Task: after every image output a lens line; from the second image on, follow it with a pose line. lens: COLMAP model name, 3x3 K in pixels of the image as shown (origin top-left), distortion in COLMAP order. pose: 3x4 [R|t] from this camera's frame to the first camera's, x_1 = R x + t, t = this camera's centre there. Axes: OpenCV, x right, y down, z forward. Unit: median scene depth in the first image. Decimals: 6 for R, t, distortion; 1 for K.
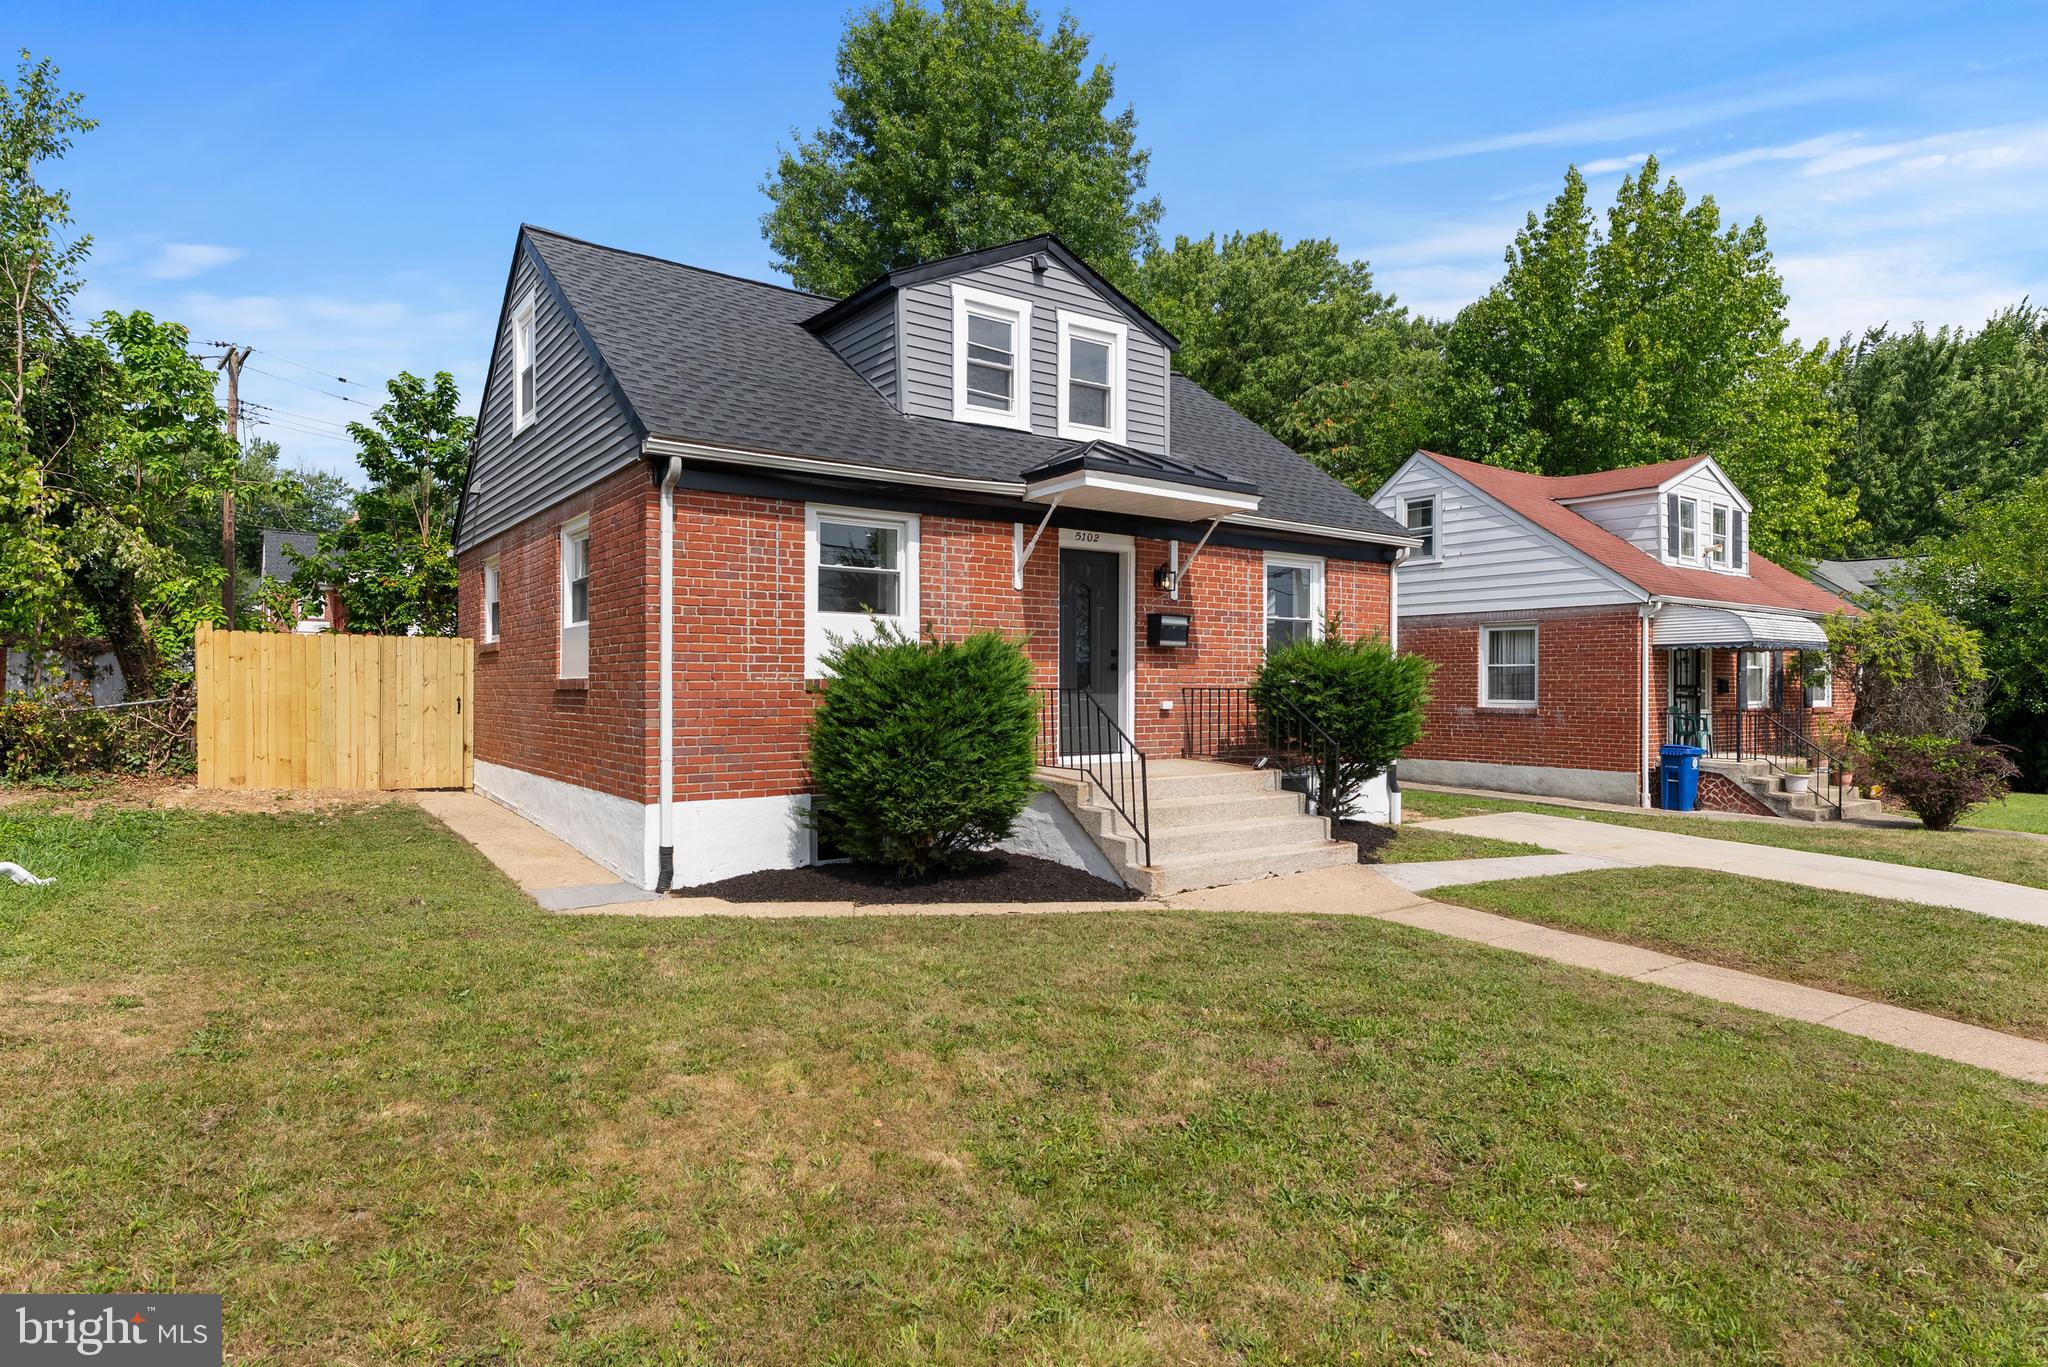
lens RADIAL K [[1138.5, 0, 1024.0], [0, 1138.5, 683.5], [0, 0, 1]] dist [-0.000858, -0.000183]
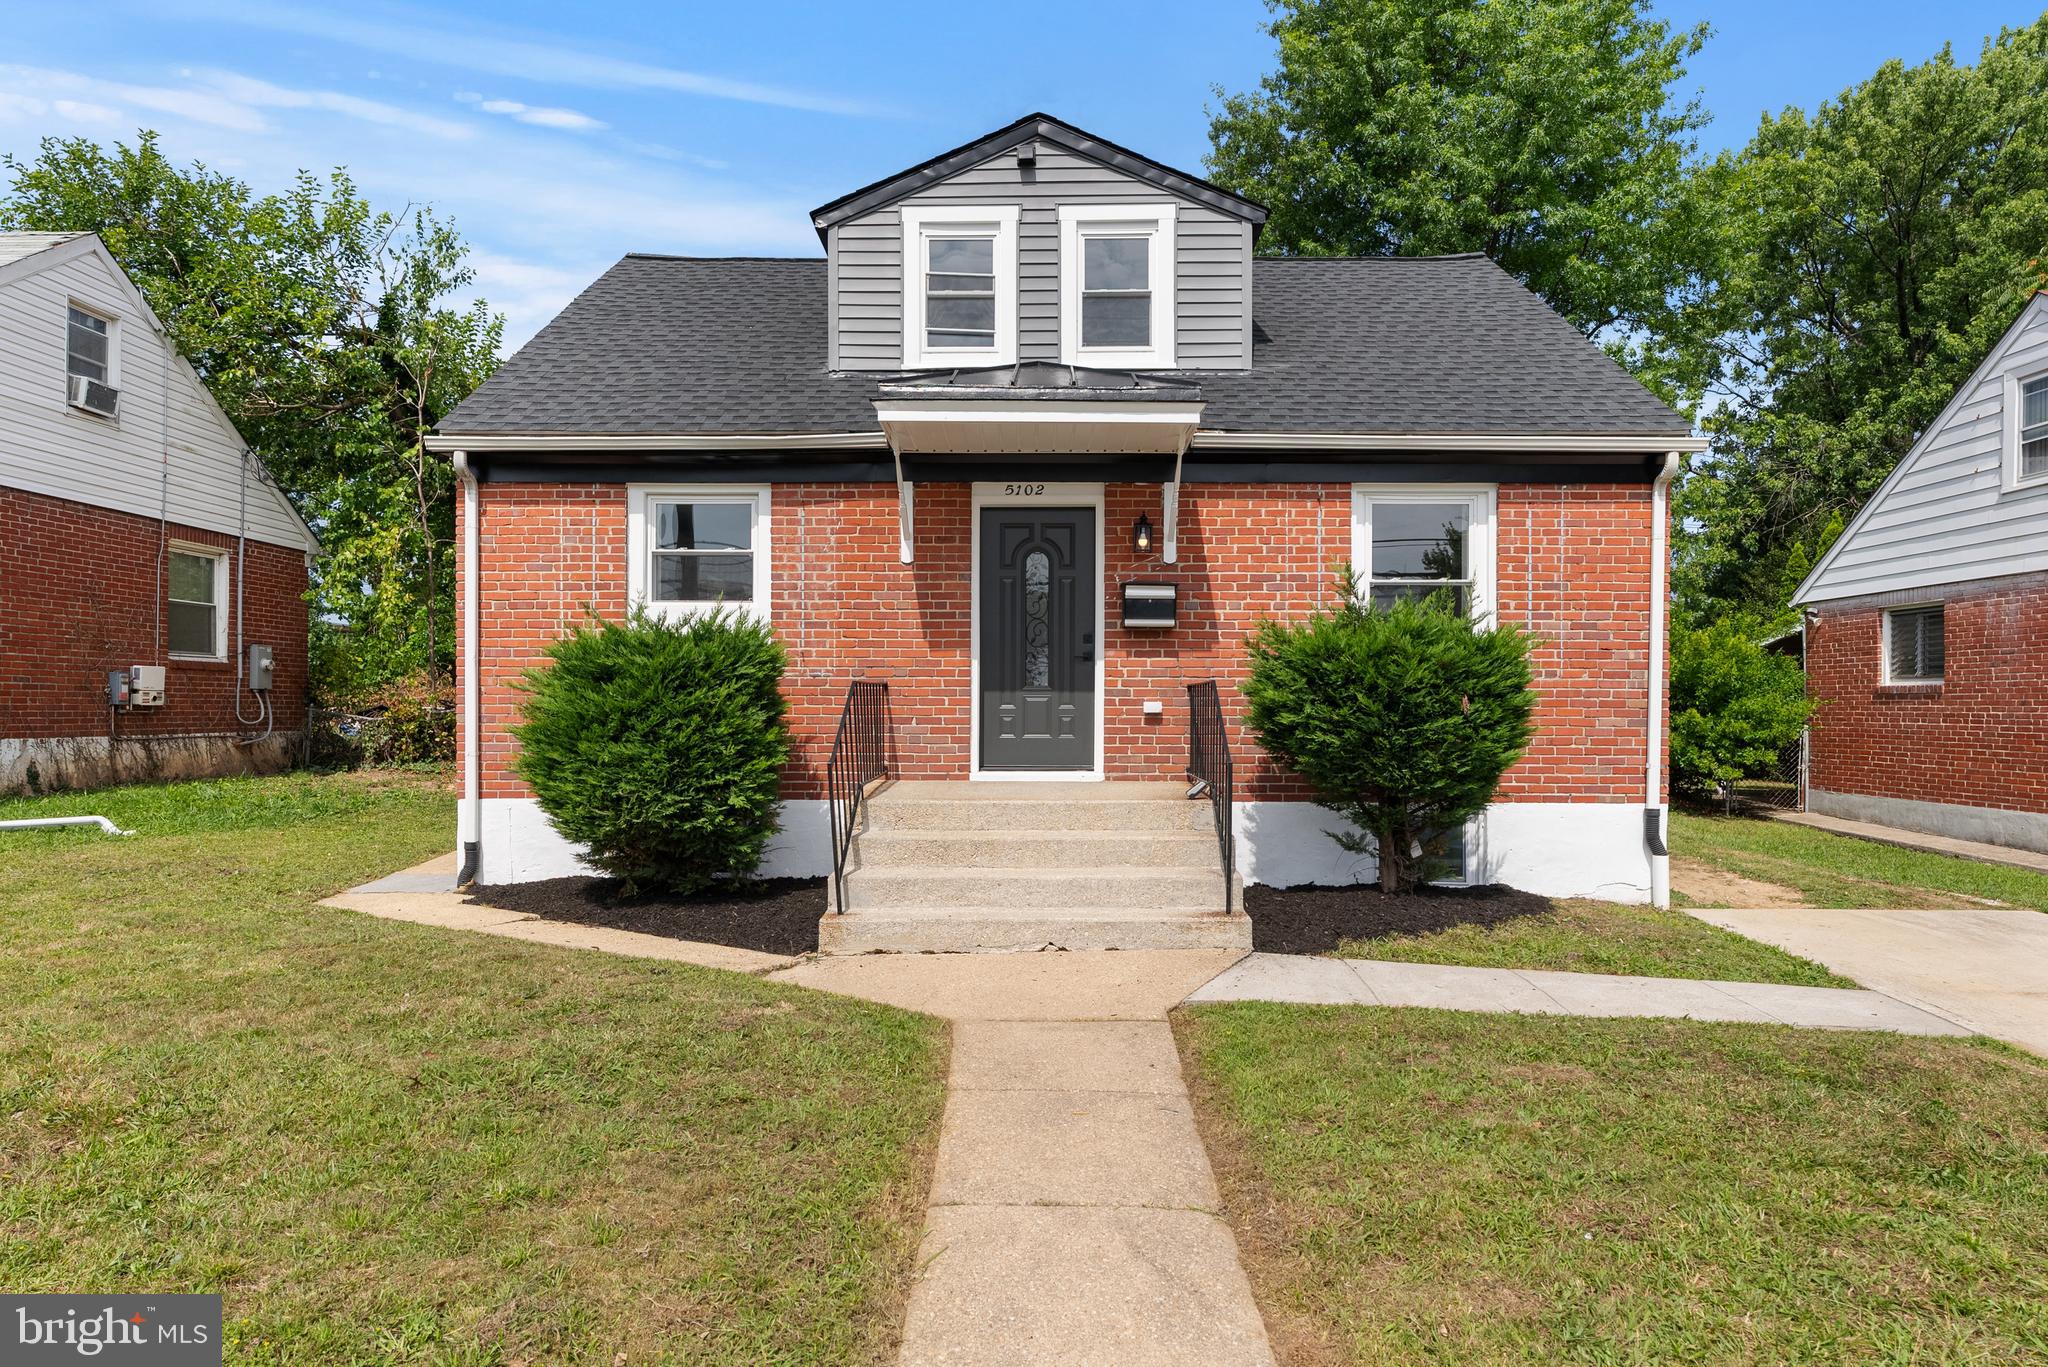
lens RADIAL K [[1165.6, 0, 1023.0], [0, 1165.6, 704.8], [0, 0, 1]] dist [-0.000435, -0.000067]
pose [[0.802053, -0.000503, -0.597252, 0.548166], [0.001938, 0.999997, 0.001760, 0.017113], [0.597249, -0.002569, 0.802051, 0.374124]]
